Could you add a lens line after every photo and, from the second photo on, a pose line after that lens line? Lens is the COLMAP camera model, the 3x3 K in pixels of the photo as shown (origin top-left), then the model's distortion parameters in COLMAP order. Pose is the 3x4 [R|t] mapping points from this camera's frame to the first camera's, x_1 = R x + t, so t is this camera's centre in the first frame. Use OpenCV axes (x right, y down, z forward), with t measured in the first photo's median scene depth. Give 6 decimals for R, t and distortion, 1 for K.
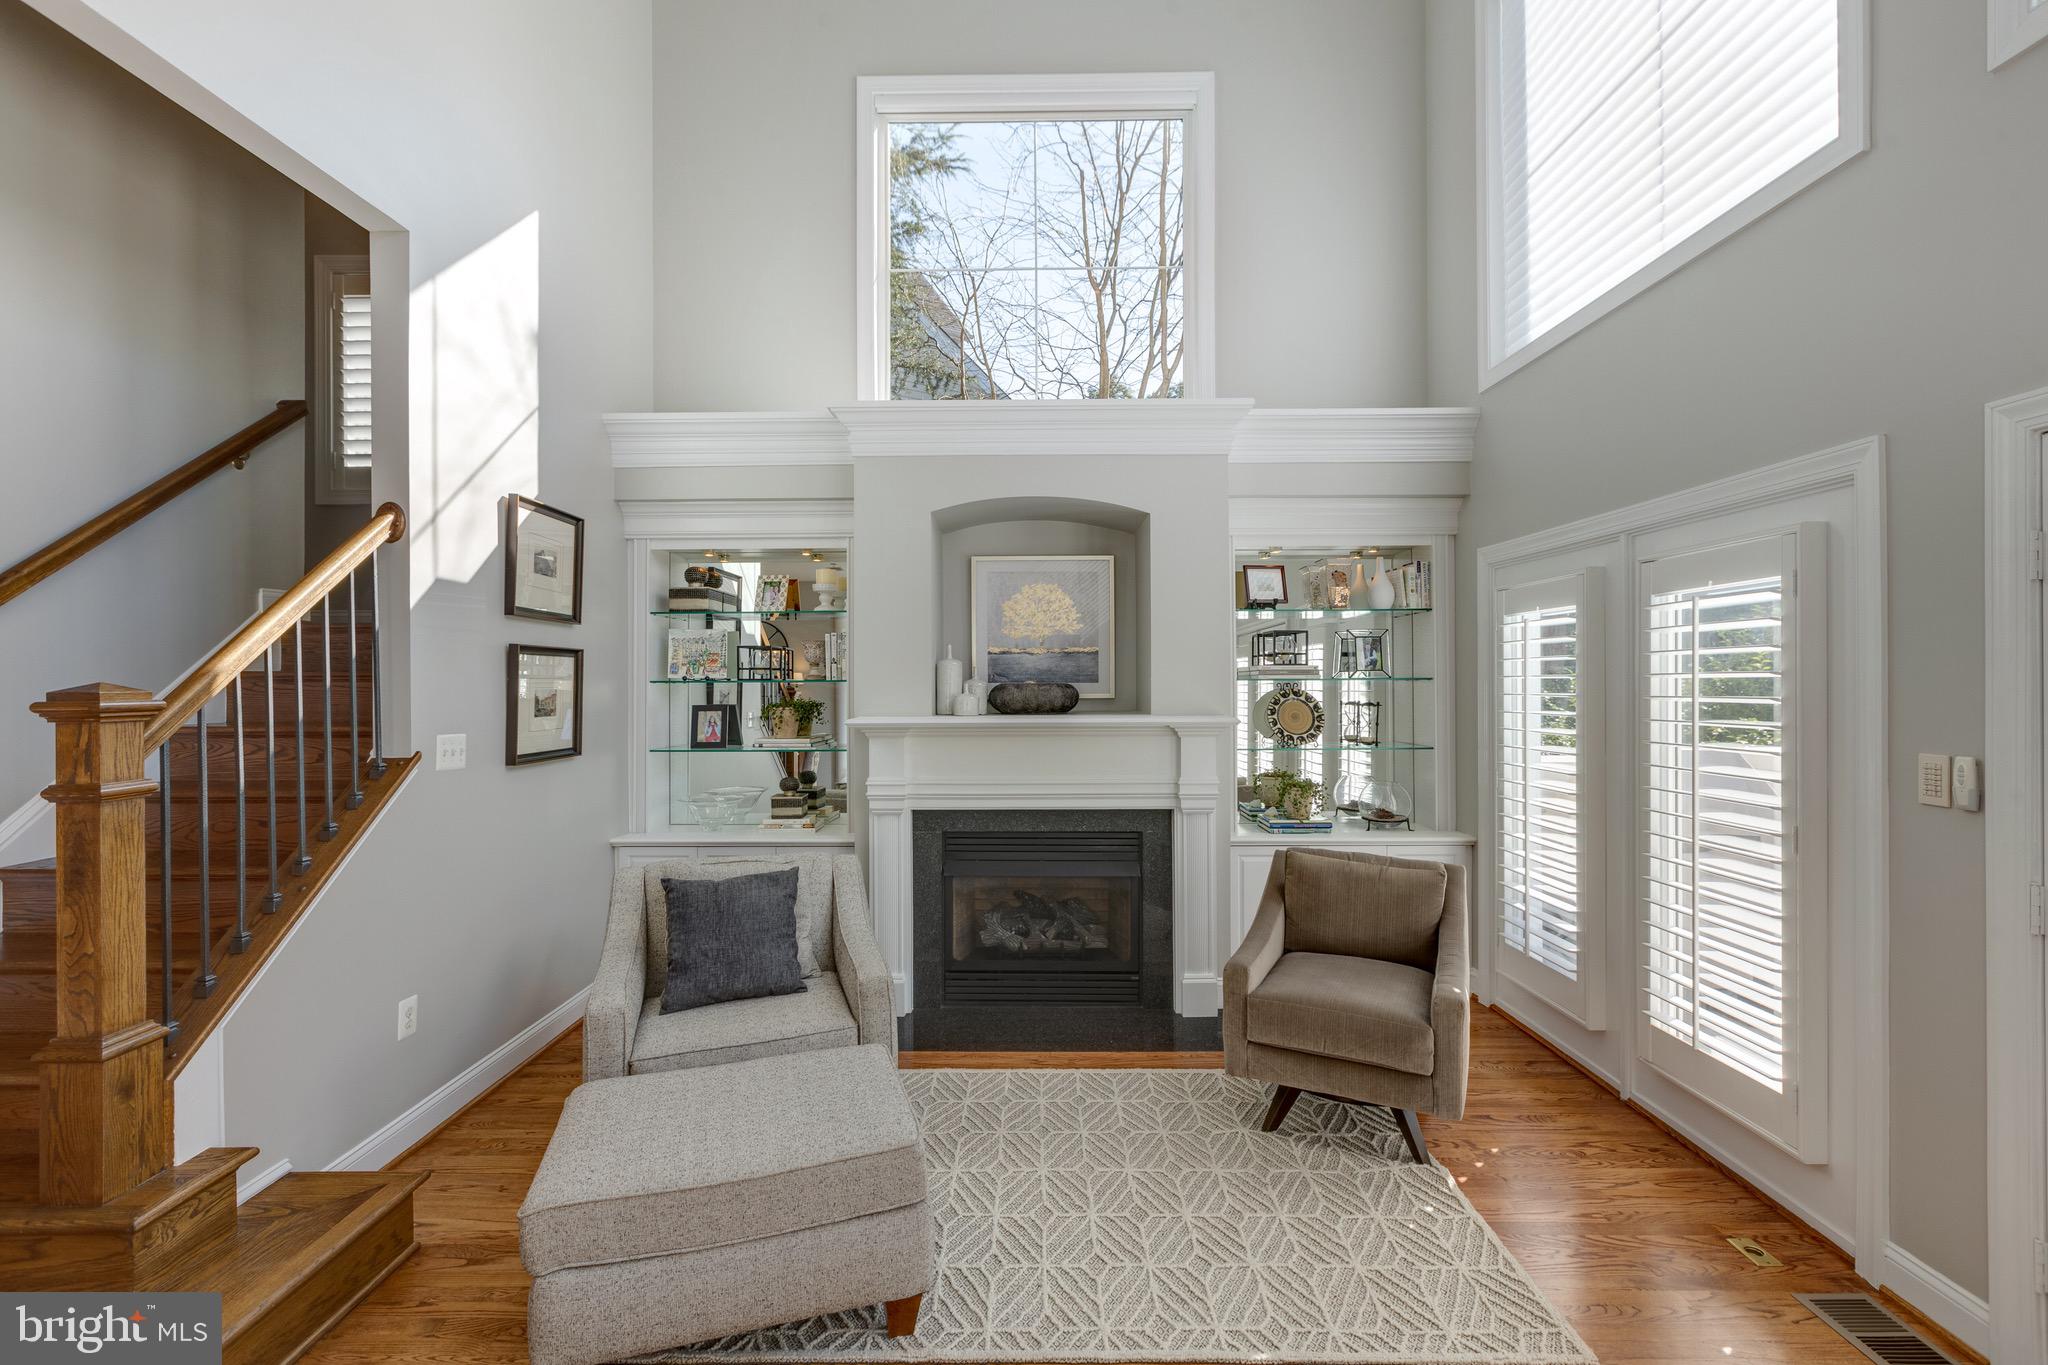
lens RADIAL K [[908.0, 0, 1028.2], [0, 908.0, 677.9], [0, 0, 1]] dist [0.003168, -0.001704]
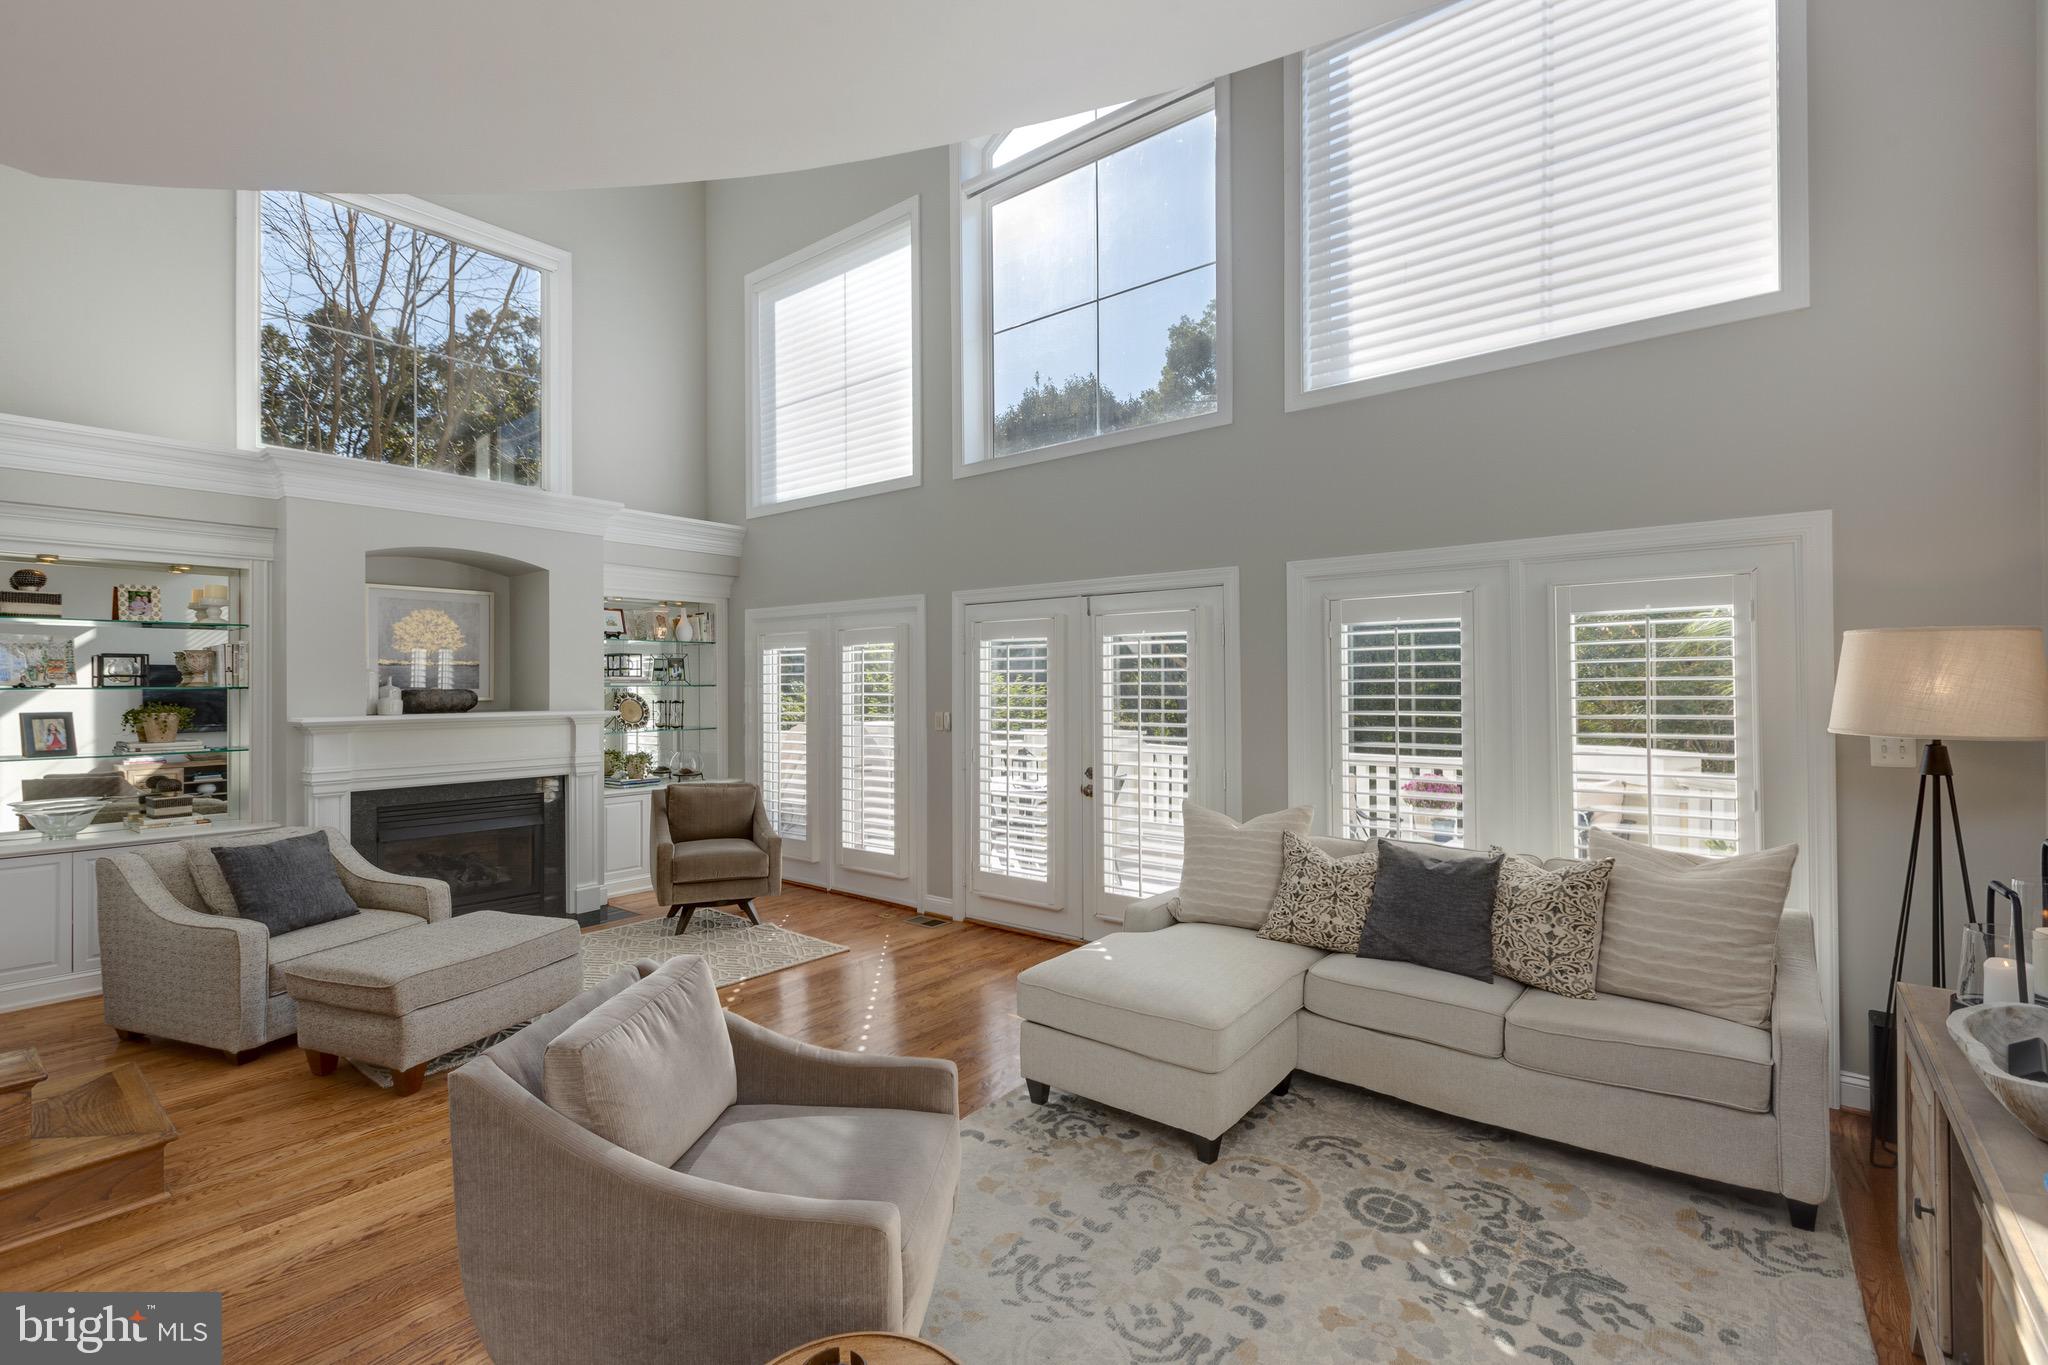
lens RADIAL K [[908.0, 0, 1028.5], [0, 908.0, 677.5], [0, 0, 1]] dist [0.003168, -0.001704]
pose [[0.619364, 0.006995, 0.785073, -0.533135], [0.000201, 0.999959, -0.009068, 0.001323], [-0.785104, 0.005774, 0.619337, -0.490990]]
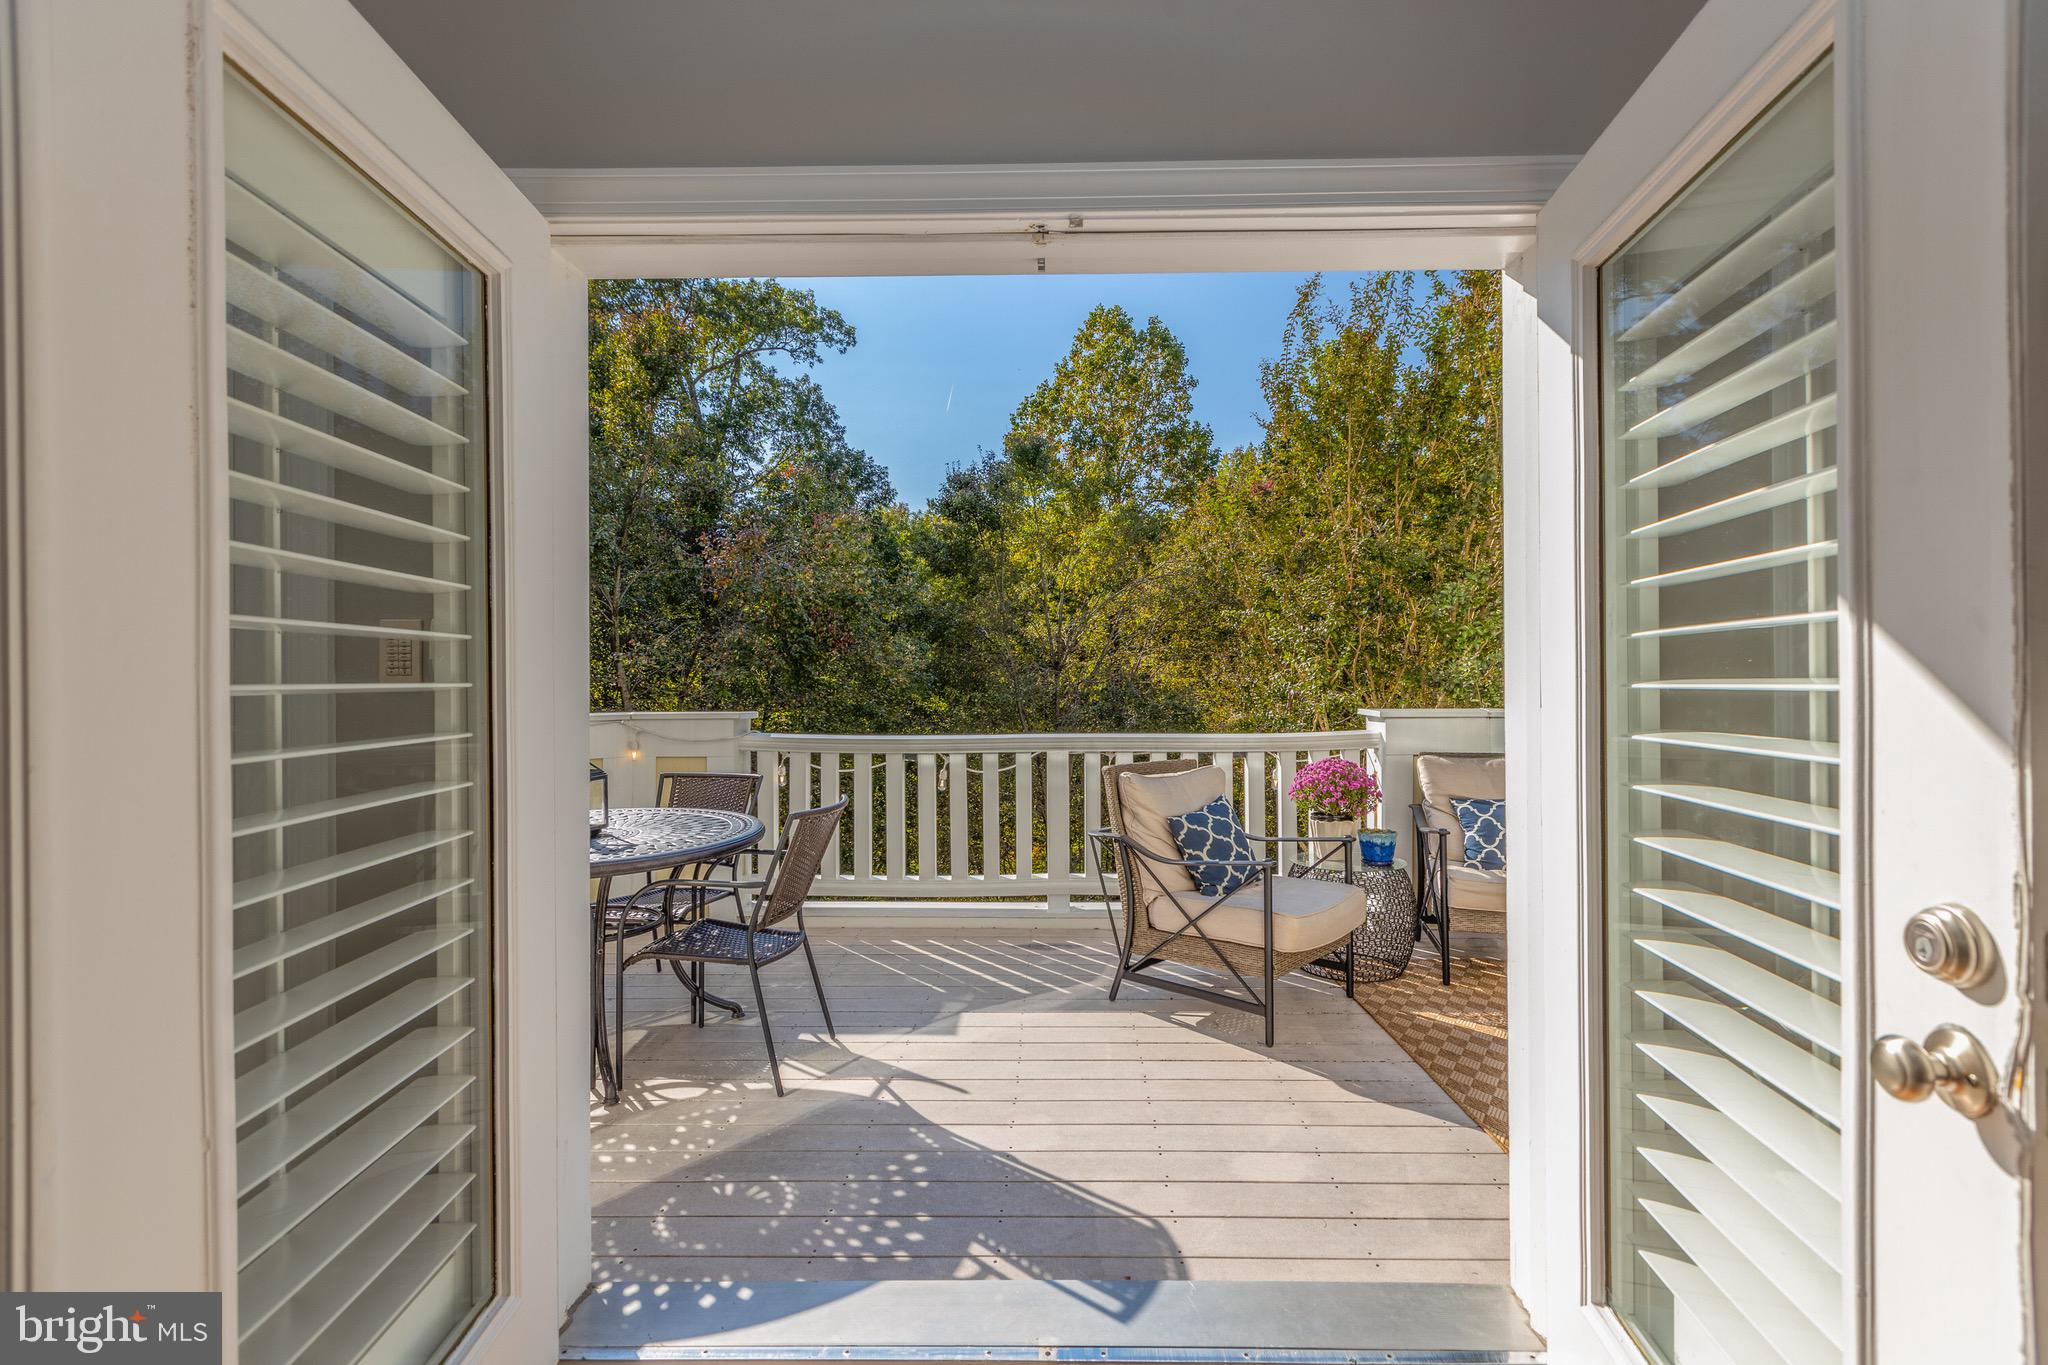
lens RADIAL K [[908.0, 0, 1011.8], [0, 908.0, 690.3], [0, 0, 1]] dist [0.003168, -0.001704]
pose [[0.028793, -0.006618, 0.999563, 0.126215], [0.002814, 0.999975, 0.006540, 0.070340], [-0.999581, 0.002625, 0.028811, 0.244618]]
